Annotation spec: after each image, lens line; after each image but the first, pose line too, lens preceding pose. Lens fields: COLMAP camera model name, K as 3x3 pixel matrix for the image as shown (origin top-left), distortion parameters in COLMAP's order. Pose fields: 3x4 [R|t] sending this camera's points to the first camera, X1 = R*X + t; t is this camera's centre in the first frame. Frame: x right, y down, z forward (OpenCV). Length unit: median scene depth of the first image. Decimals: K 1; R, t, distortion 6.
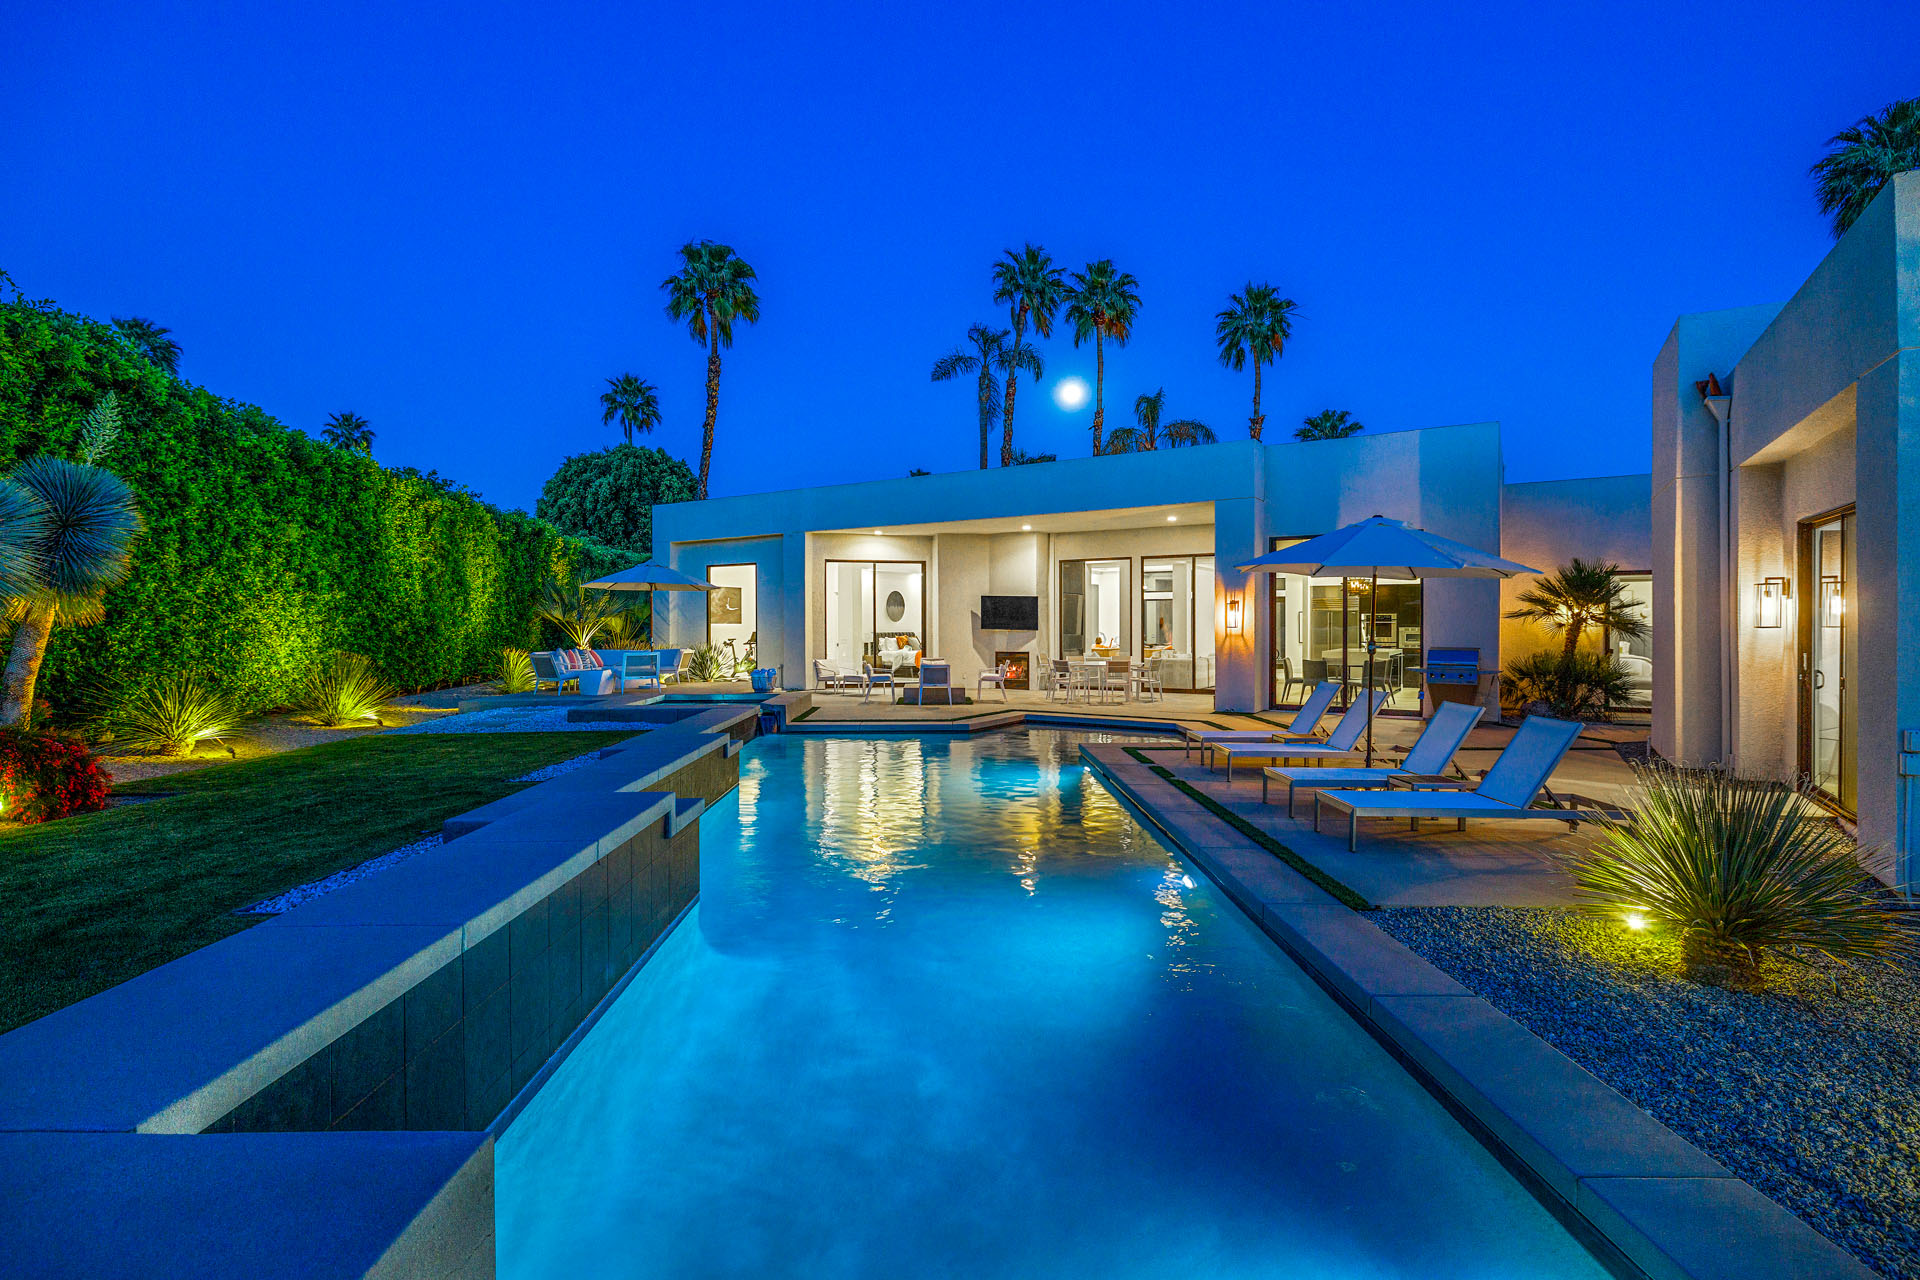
lens RADIAL K [[894.8, 0, 962.2], [0, 894.8, 627.6], [0, 0, 1]] dist [-0.004481, -0.001642]
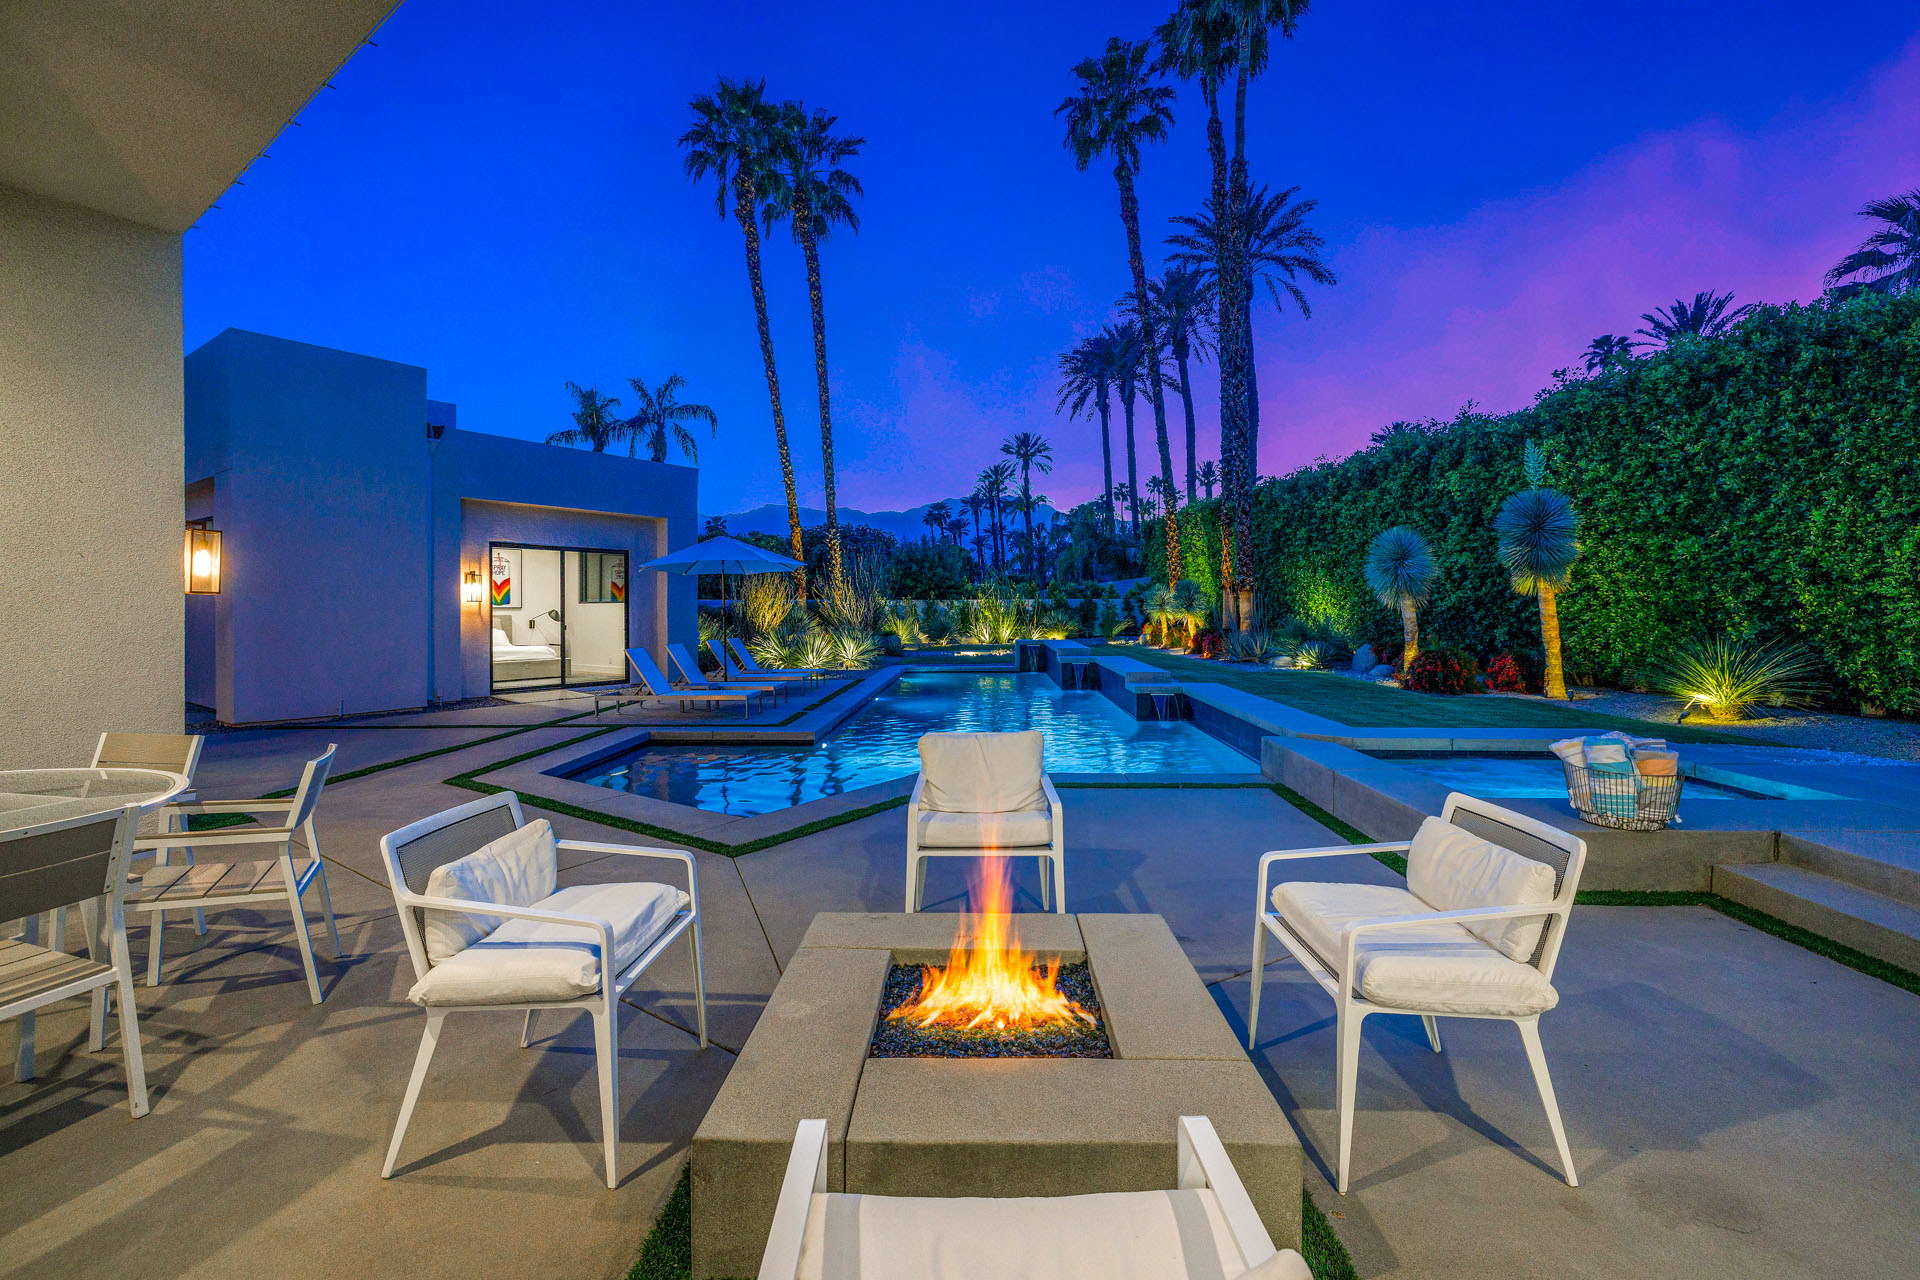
lens RADIAL K [[802.0, 0, 965.7], [0, 802.0, 619.6], [0, 0, 1]] dist [-0.000655, 0.000016]
pose [[-0.998688, 0.004097, 0.051043, -0.030173], [0.005050, 0.999815, 0.018562, 0.004213], [-0.050957, 0.018795, -0.998524, 0.966905]]
